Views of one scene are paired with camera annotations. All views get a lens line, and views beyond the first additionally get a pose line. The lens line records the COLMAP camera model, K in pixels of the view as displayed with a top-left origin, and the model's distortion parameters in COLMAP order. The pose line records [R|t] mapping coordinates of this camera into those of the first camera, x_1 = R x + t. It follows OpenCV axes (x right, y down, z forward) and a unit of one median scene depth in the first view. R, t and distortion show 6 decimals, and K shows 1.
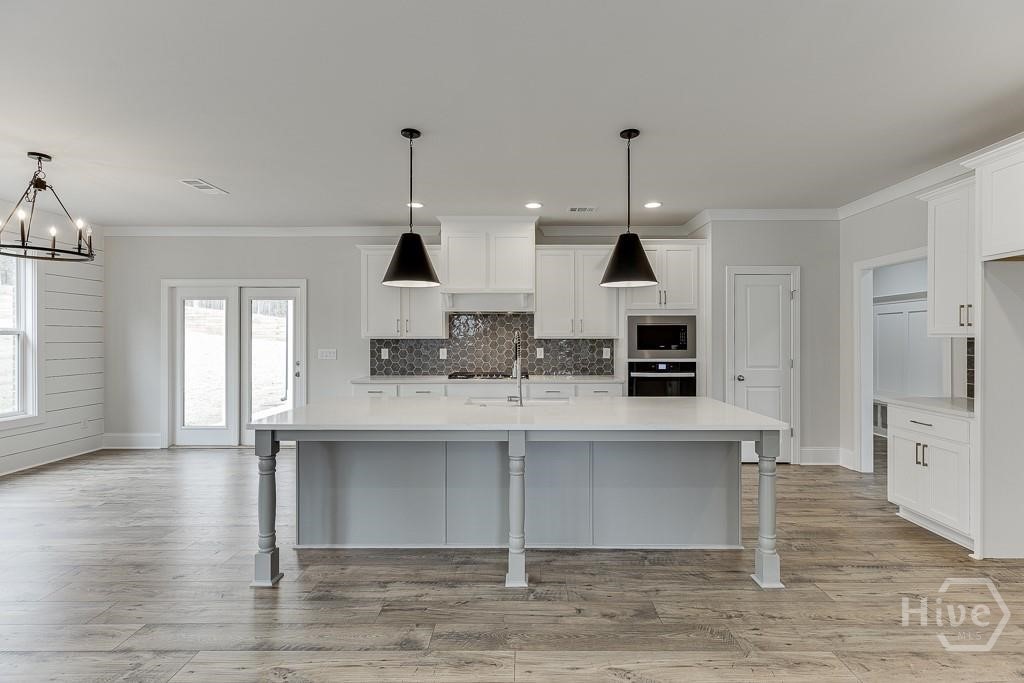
lens RADIAL K [[448.0, 0, 523.7], [0, 448.0, 339.4], [0, 0, 1]] dist [-0.000405, -0.000241]
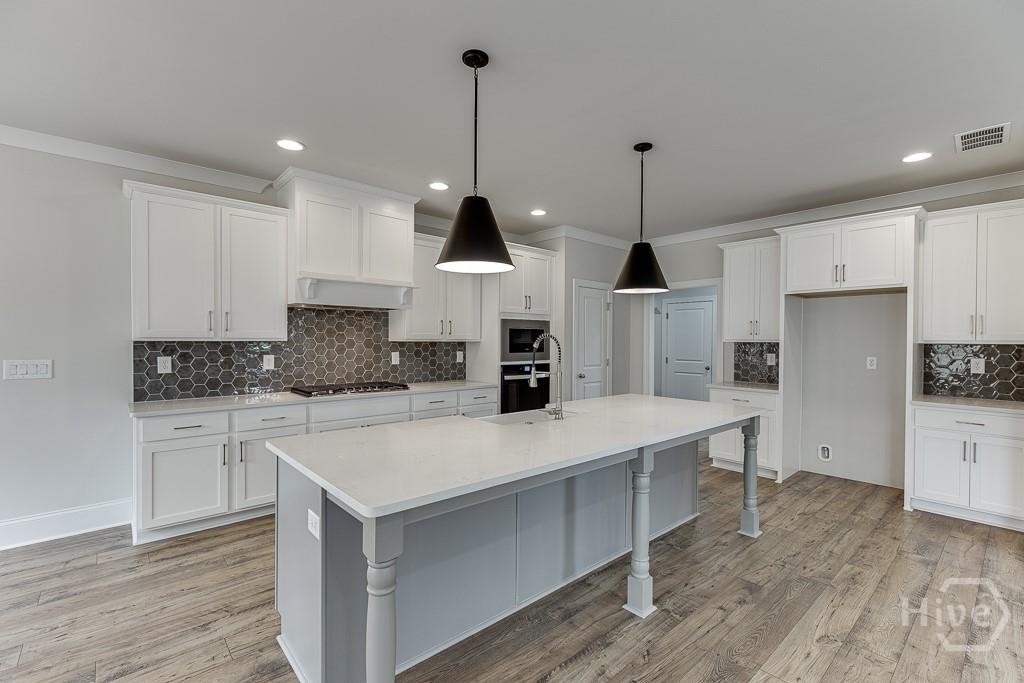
lens RADIAL K [[444.4, 0, 514.0], [0, 444.4, 349.5], [0, 0, 1]] dist [-0.000933, -0.000214]
pose [[0.754094, -0.009500, 0.656698, -0.387701], [-0.003585, 0.999821, 0.018580, -0.003234], [-0.656757, -0.016365, 0.753925, 0.238265]]
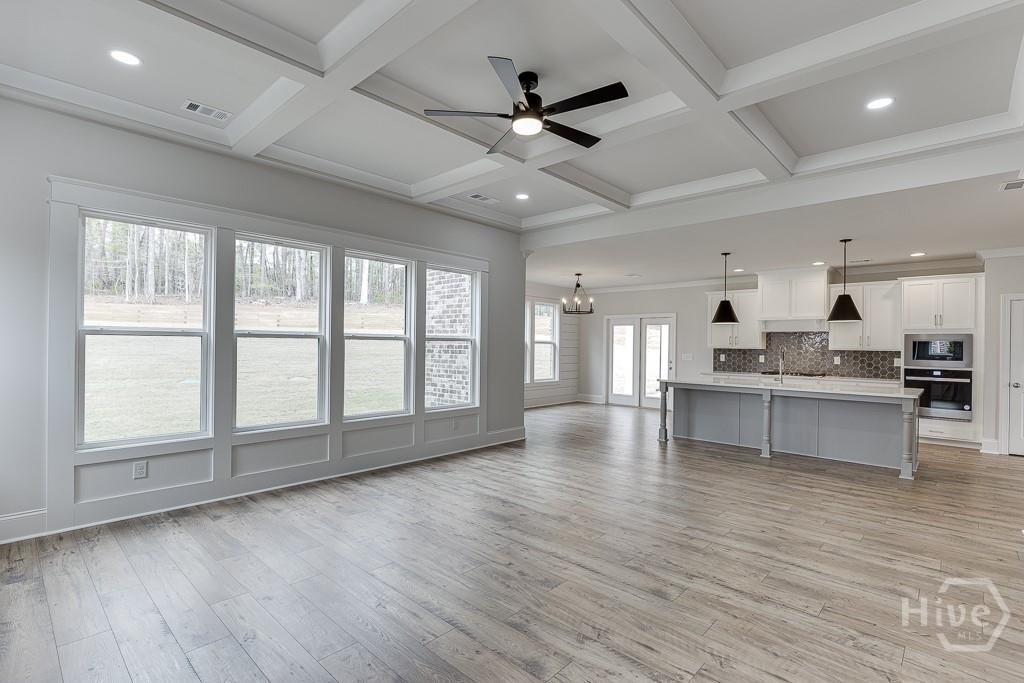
lens RADIAL K [[489.2, 0, 512.0], [0, 489.2, 341.5], [0, 0, 1]] dist [-0.009679, 0.000190]
pose [[0.724831, 0.006161, -0.688899, 0.381857], [-0.015915, 0.999843, -0.007803, -0.000372], [0.688743, 0.016619, 0.724815, -0.861326]]
